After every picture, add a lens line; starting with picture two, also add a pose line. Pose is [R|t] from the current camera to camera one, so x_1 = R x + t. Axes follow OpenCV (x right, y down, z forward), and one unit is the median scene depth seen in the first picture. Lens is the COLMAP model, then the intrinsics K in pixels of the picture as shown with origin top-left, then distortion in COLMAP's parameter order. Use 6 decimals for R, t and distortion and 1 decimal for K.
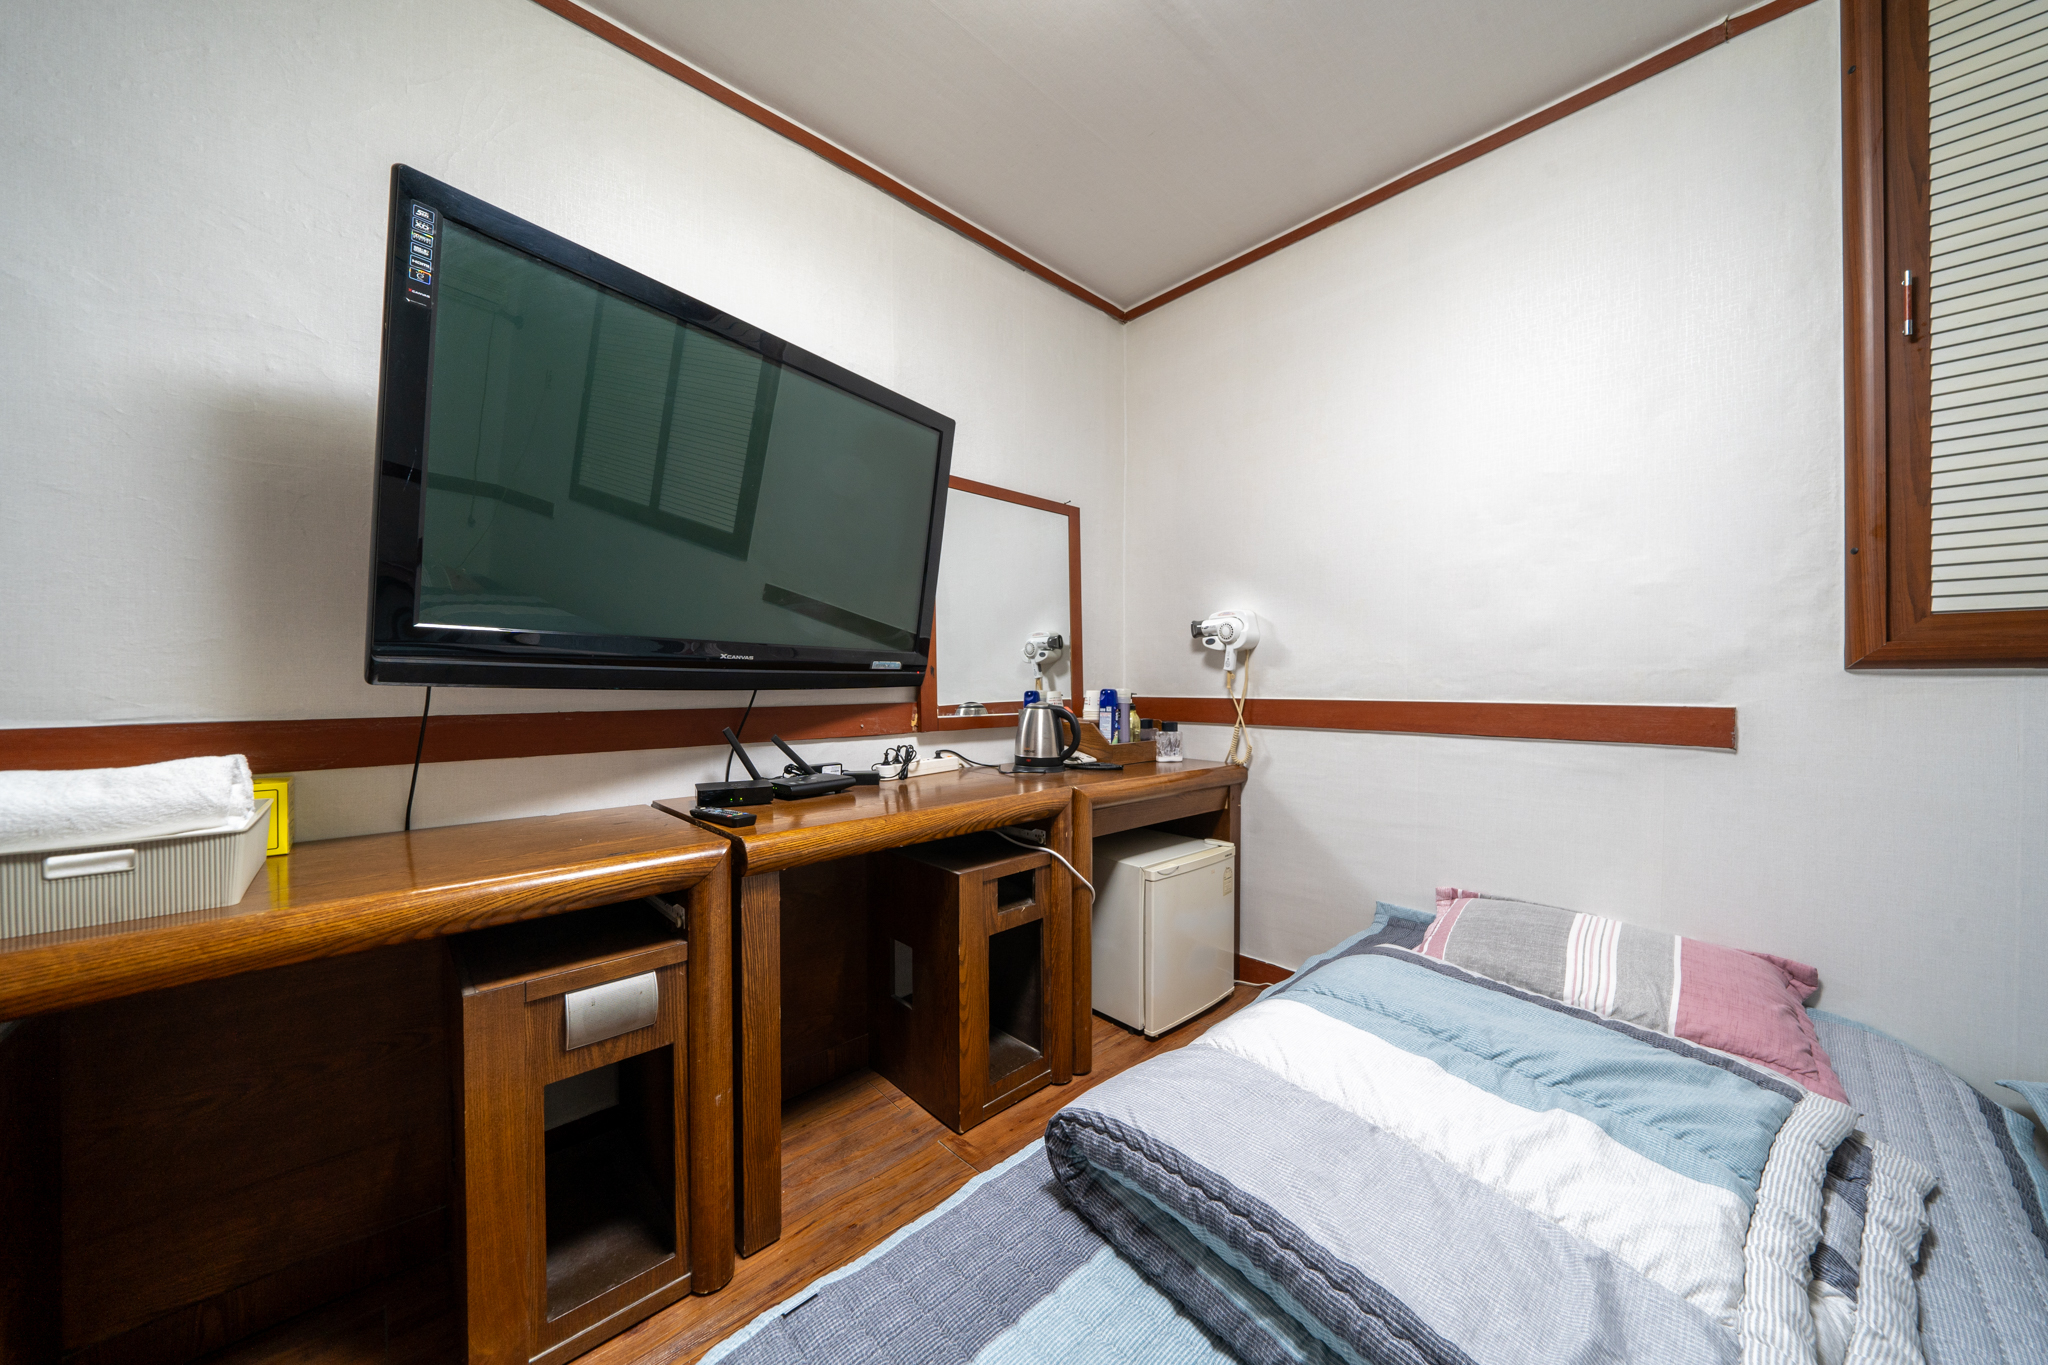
lens RADIAL K [[697.9, 0, 1024.0], [0, 697.9, 682.5], [0, 0, 1]] dist [-0.002334, -0.000207]
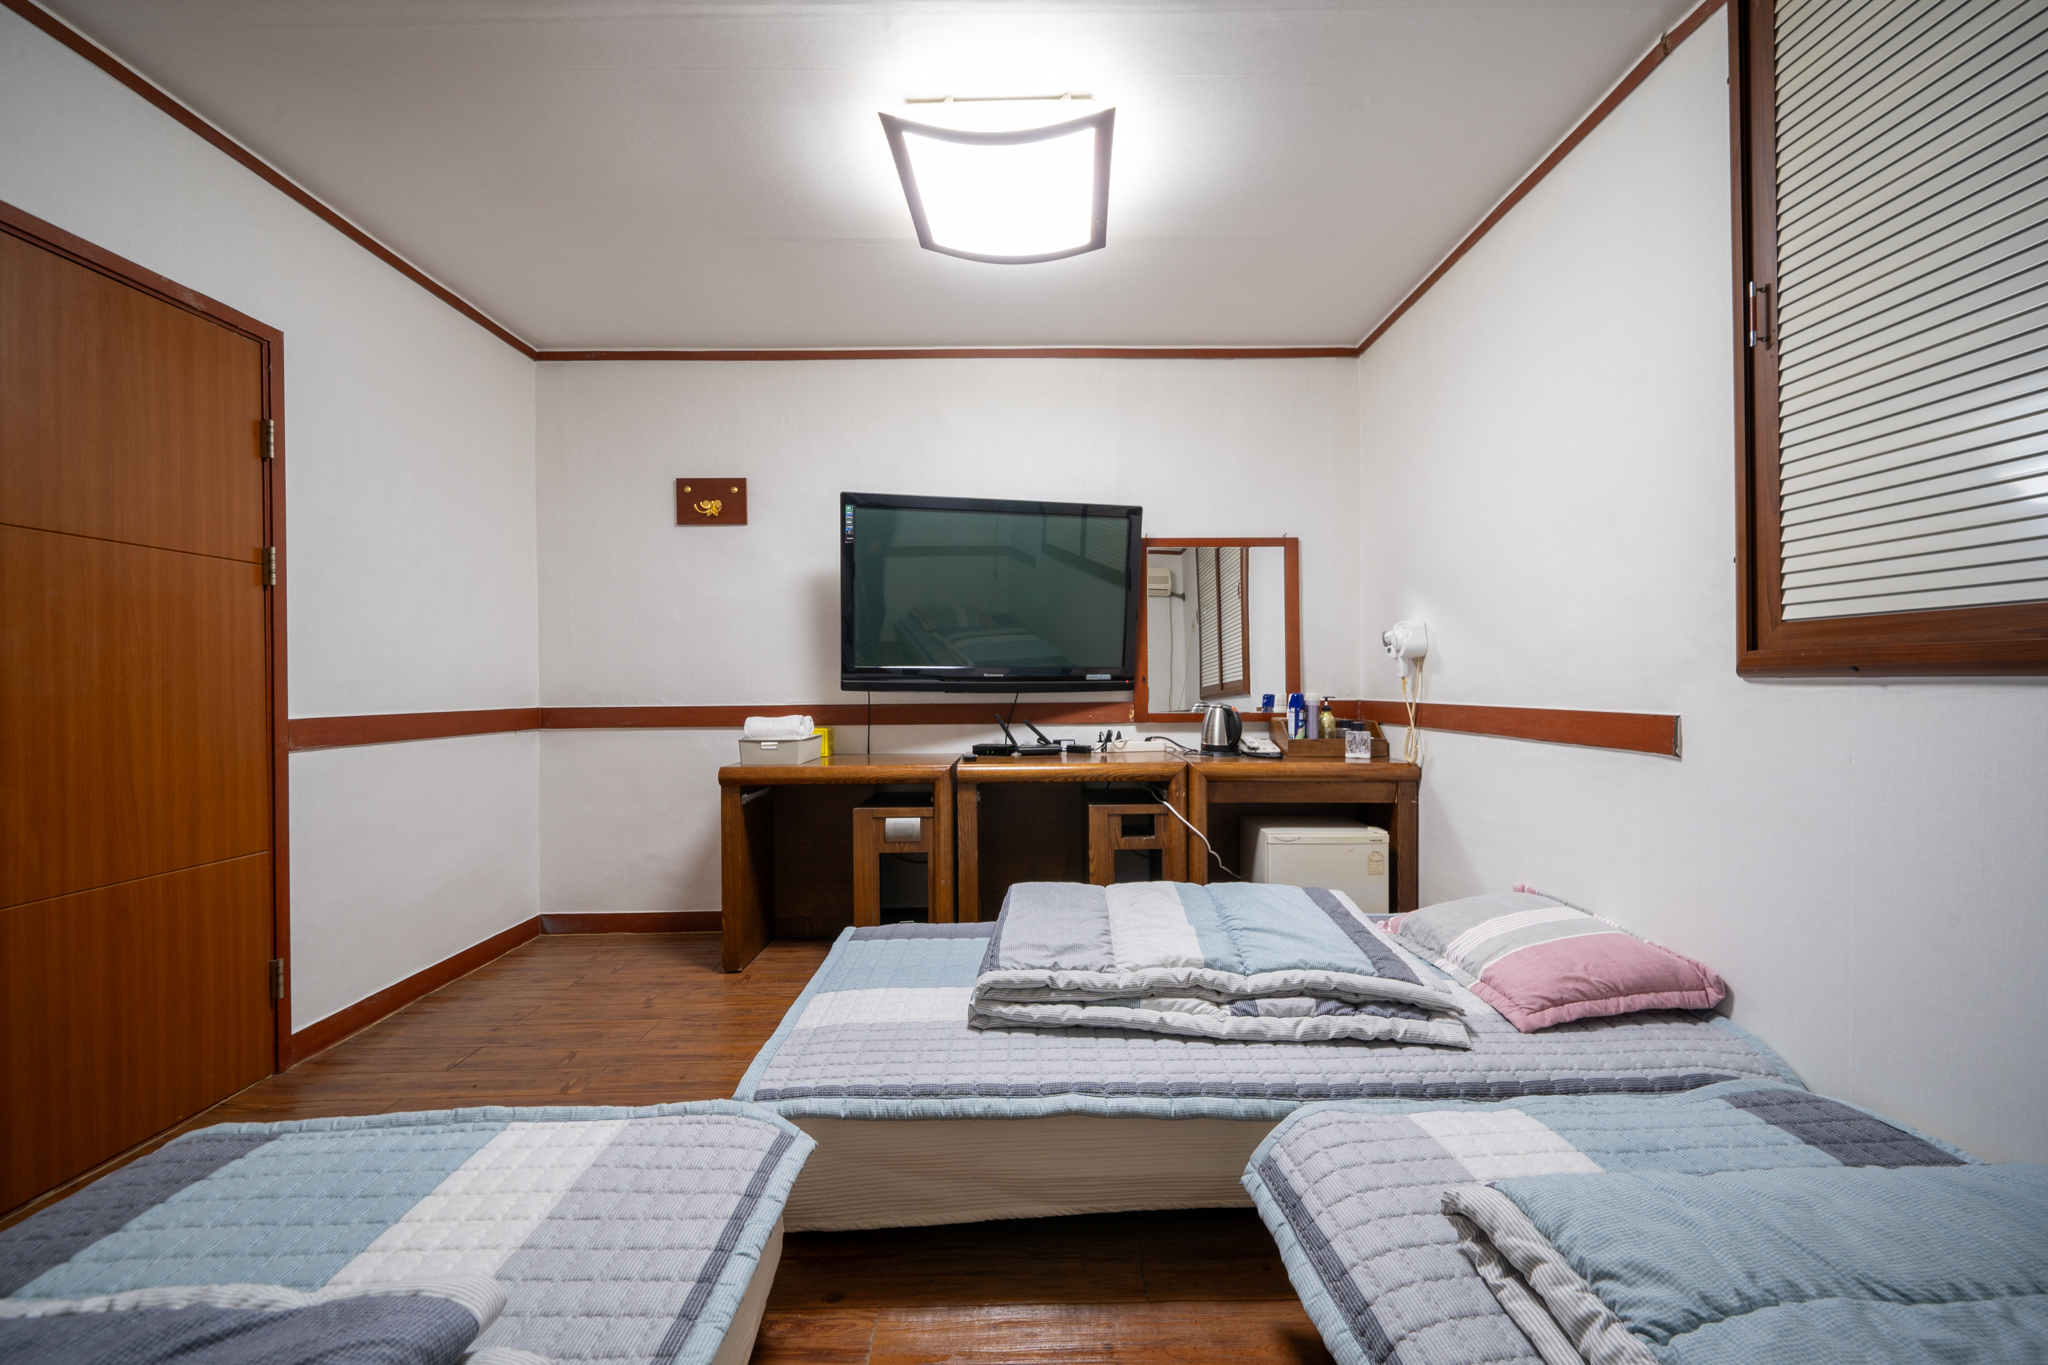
lens RADIAL K [[808.7, 0, 1024.0], [0, 808.7, 682.5], [0, 0, 1]] dist [0.000956, 0.000039]
pose [[0.726949, -0.004616, -0.686676, 0.978910], [0.005564, 0.999984, -0.000832, -0.013455], [0.686669, -0.003216, 0.726963, -0.433643]]
